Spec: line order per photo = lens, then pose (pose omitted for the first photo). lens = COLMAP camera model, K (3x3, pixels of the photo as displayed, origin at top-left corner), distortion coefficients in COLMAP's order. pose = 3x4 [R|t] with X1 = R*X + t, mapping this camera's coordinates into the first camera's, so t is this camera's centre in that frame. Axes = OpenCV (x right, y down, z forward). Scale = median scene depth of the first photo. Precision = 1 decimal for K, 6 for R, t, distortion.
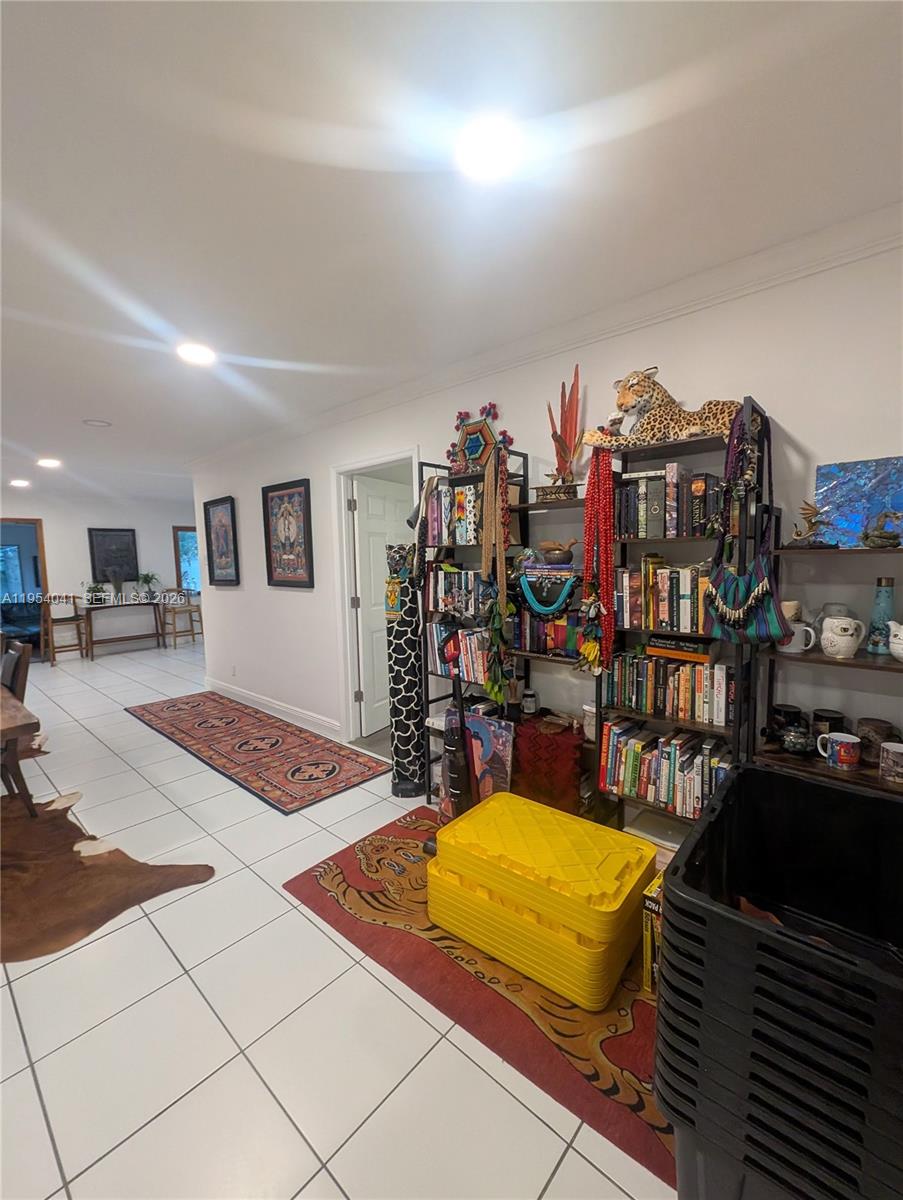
lens RADIAL K [[495.4, 0, 451.5], [0, 495.4, 600.0], [0, 0, 1]] dist [0.001547, -0.000064]
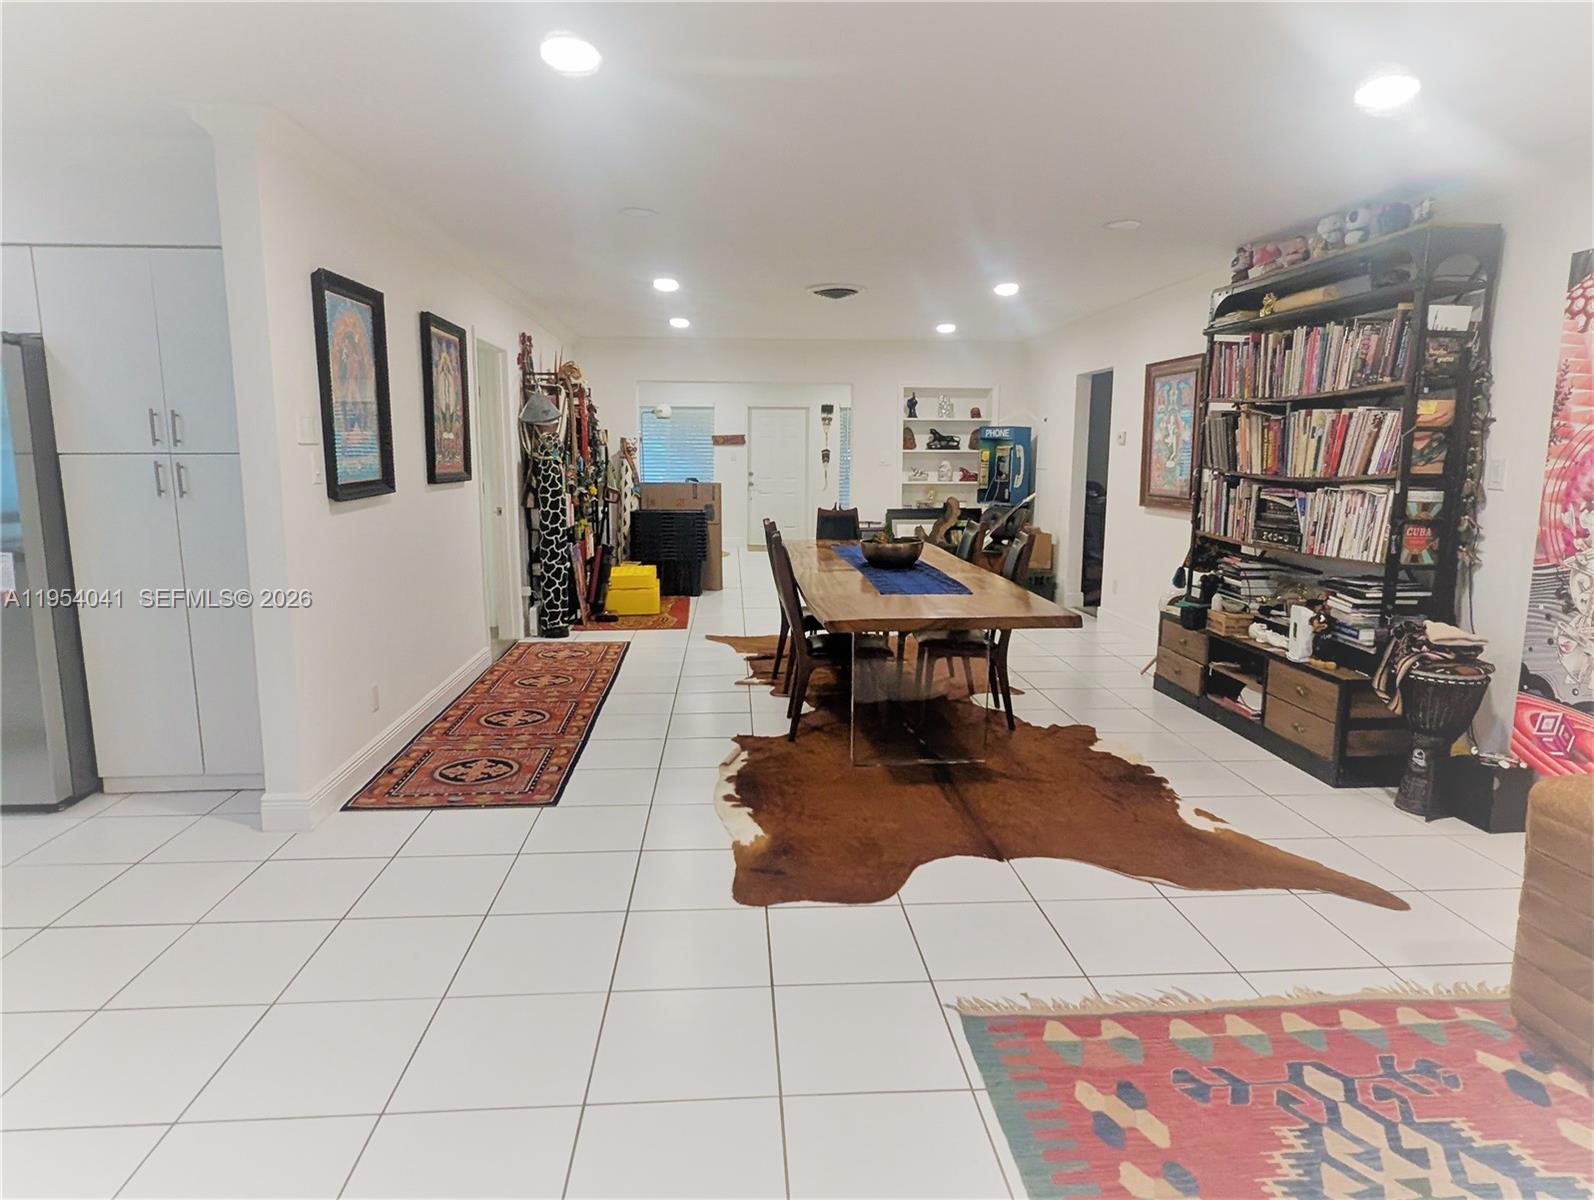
lens RADIAL K [[919.0, 0, 785.4], [0, 919.0, 589.7], [0, 0, 1]] dist [-0.002319, -0.000889]
pose [[-0.713344, -0.086347, 0.695474, -0.855785], [0.075100, 0.977248, 0.198361, -0.054277], [-0.696778, 0.193730, -0.690629, 0.891160]]
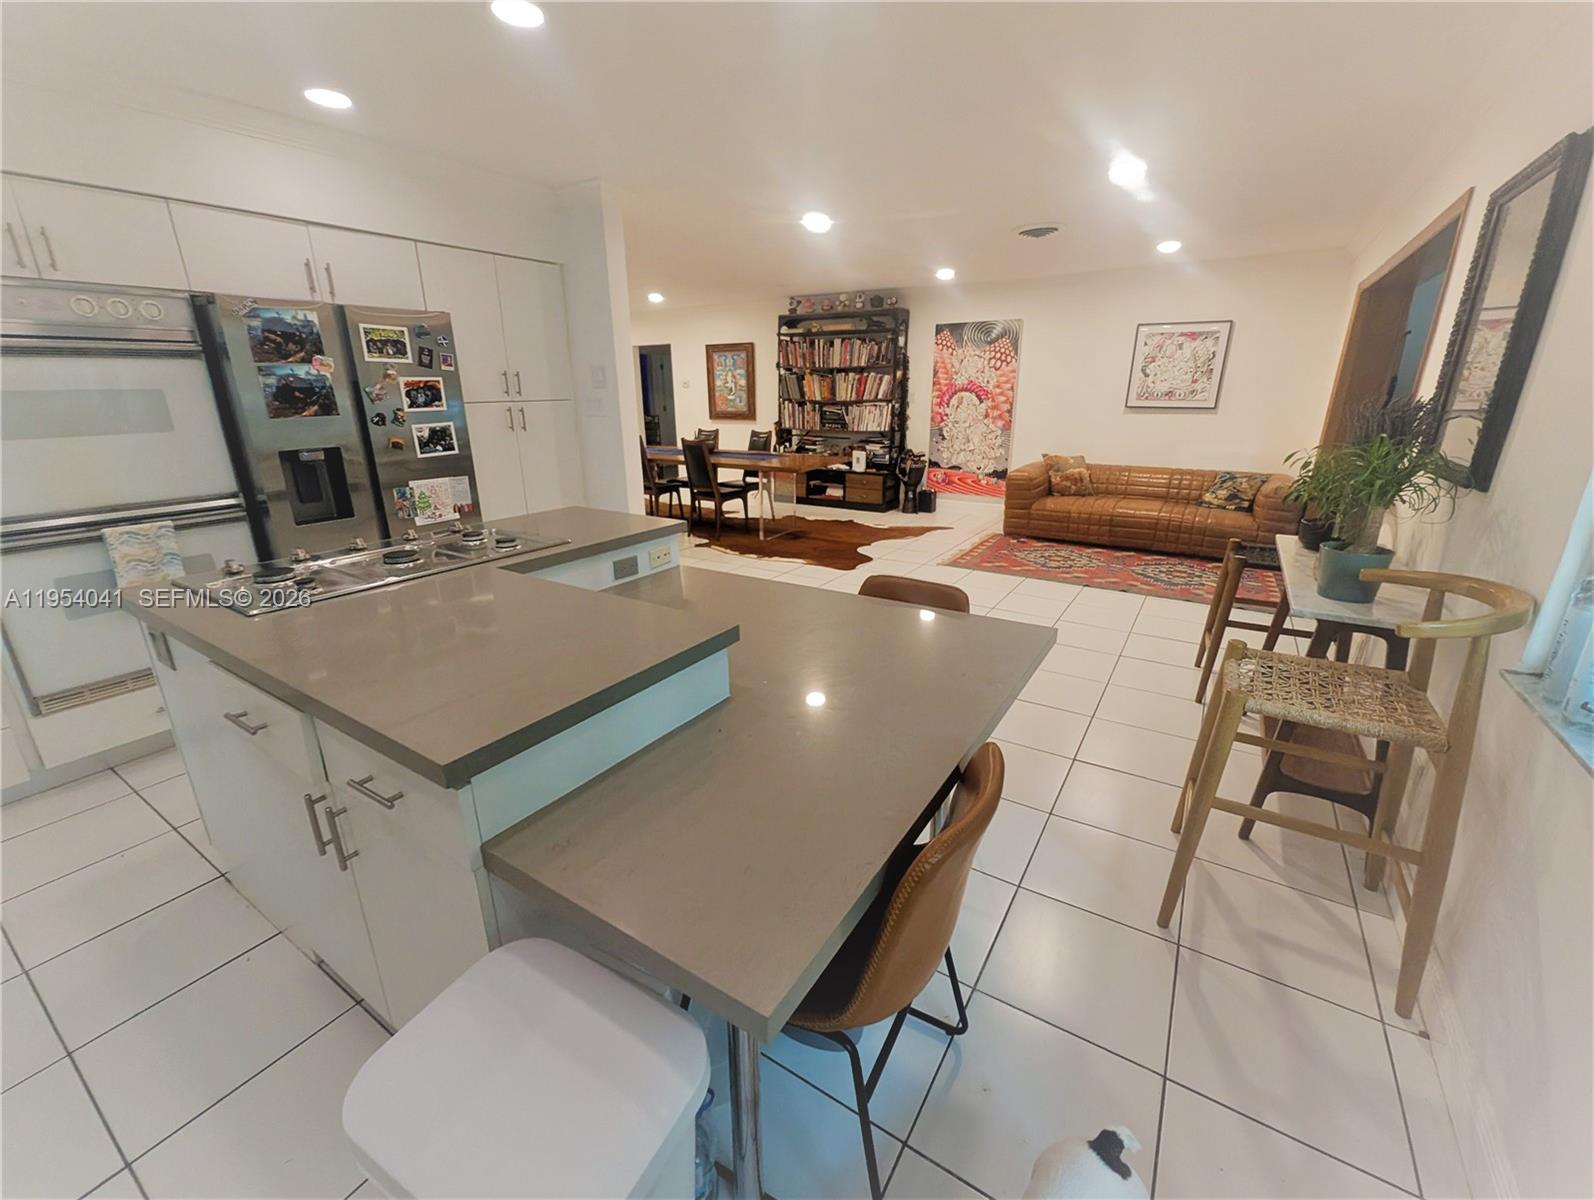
lens RADIAL K [[658.0, 0, 797.0], [0, 658.0, 600.0], [0, 0, 1]] dist [0.001547, -0.000064]
pose [[-0.986426, 0.078479, -0.144236, -0.418199], [0.015369, 0.918665, 0.394738, -0.109736], [0.163483, 0.387163, -0.907402, 1.332407]]
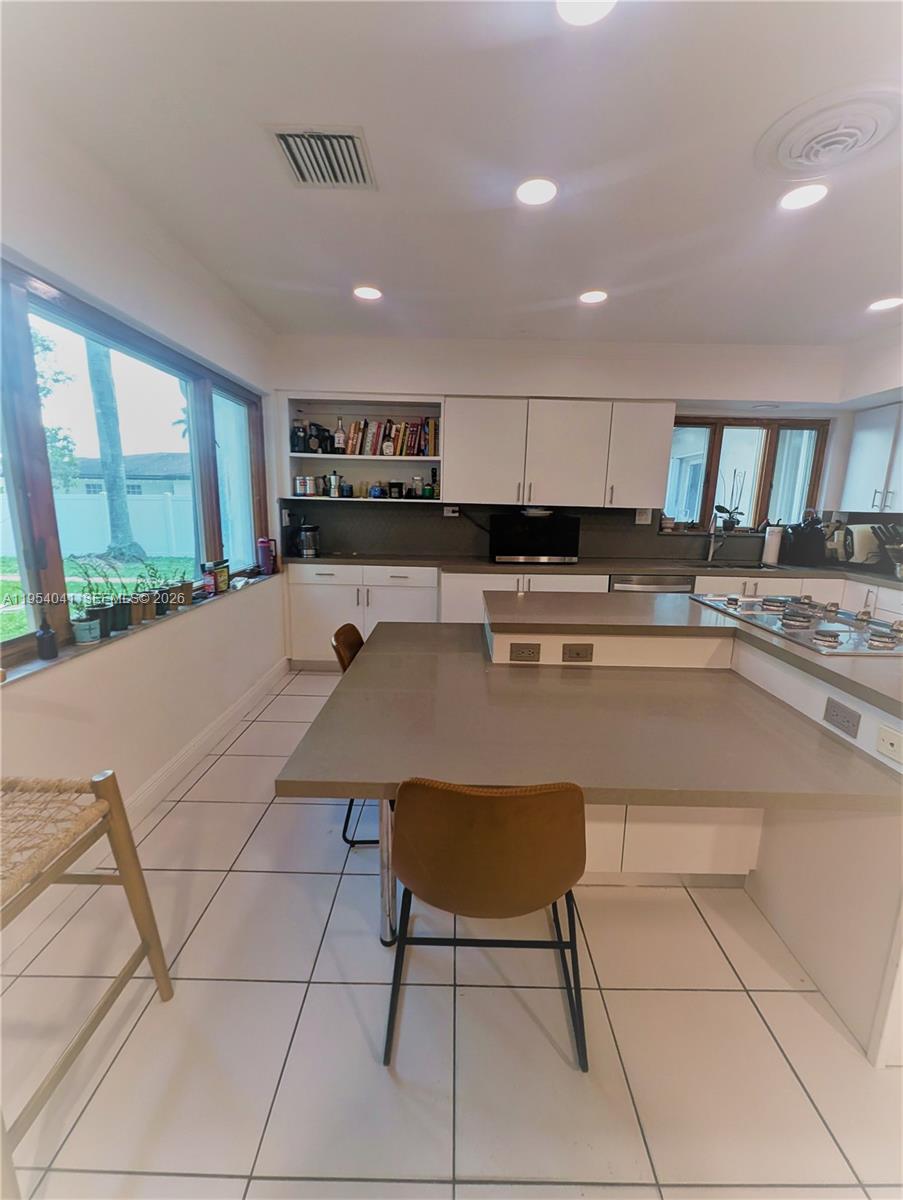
lens RADIAL K [[495.4, 0, 451.5], [0, 495.4, 600.0], [0, 0, 1]] dist [0.001547, -0.000064]
pose [[0.750652, -0.093514, 0.654046, -0.612632], [0.025838, 0.993330, 0.112370, -0.063821], [-0.660192, -0.067452, 0.748062, 0.969695]]
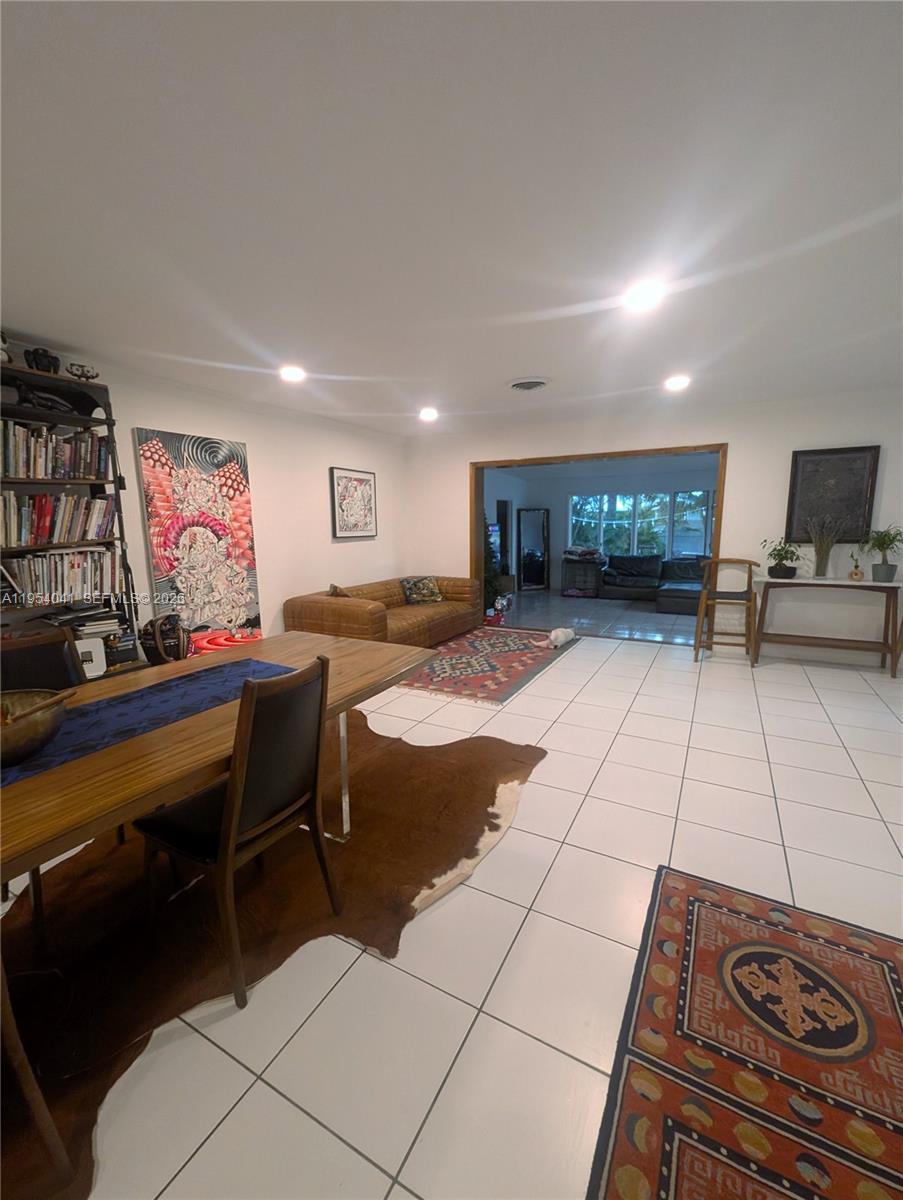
lens RADIAL K [[495.4, 0, 451.5], [0, 495.4, 600.0], [0, 0, 1]] dist [0.001547, -0.000064]
pose [[0.231408, 0.174582, -0.957064, -0.230633], [-0.079564, 0.983867, 0.160234, -0.031608], [0.969598, 0.039069, 0.241565, 0.481938]]
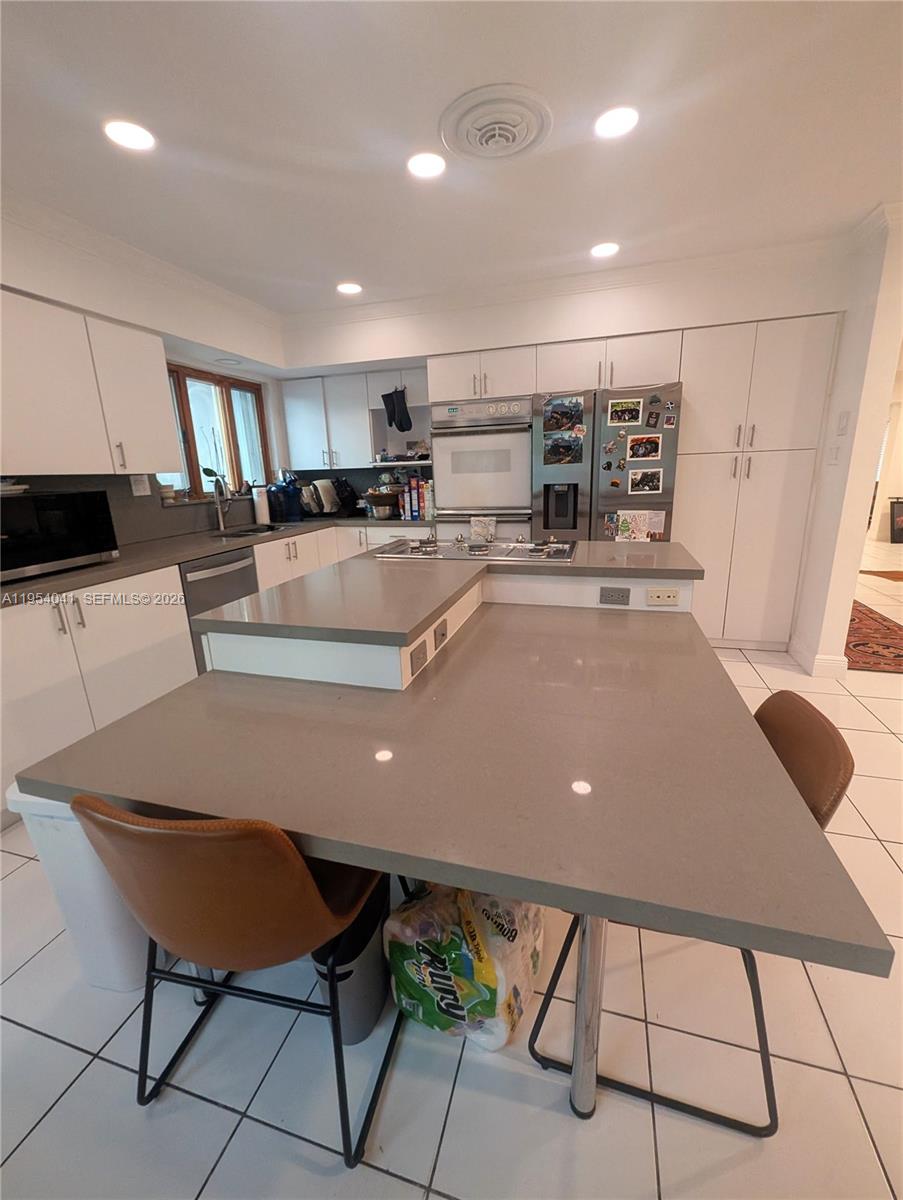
lens RADIAL K [[495.4, 0, 451.5], [0, 495.4, 600.0], [0, 0, 1]] dist [0.001547, -0.000064]
pose [[-0.428308, -0.199581, 0.881317, -0.587507], [0.122070, 0.953585, 0.275271, -0.079916], [-0.895350, 0.225483, -0.384066, 1.198382]]
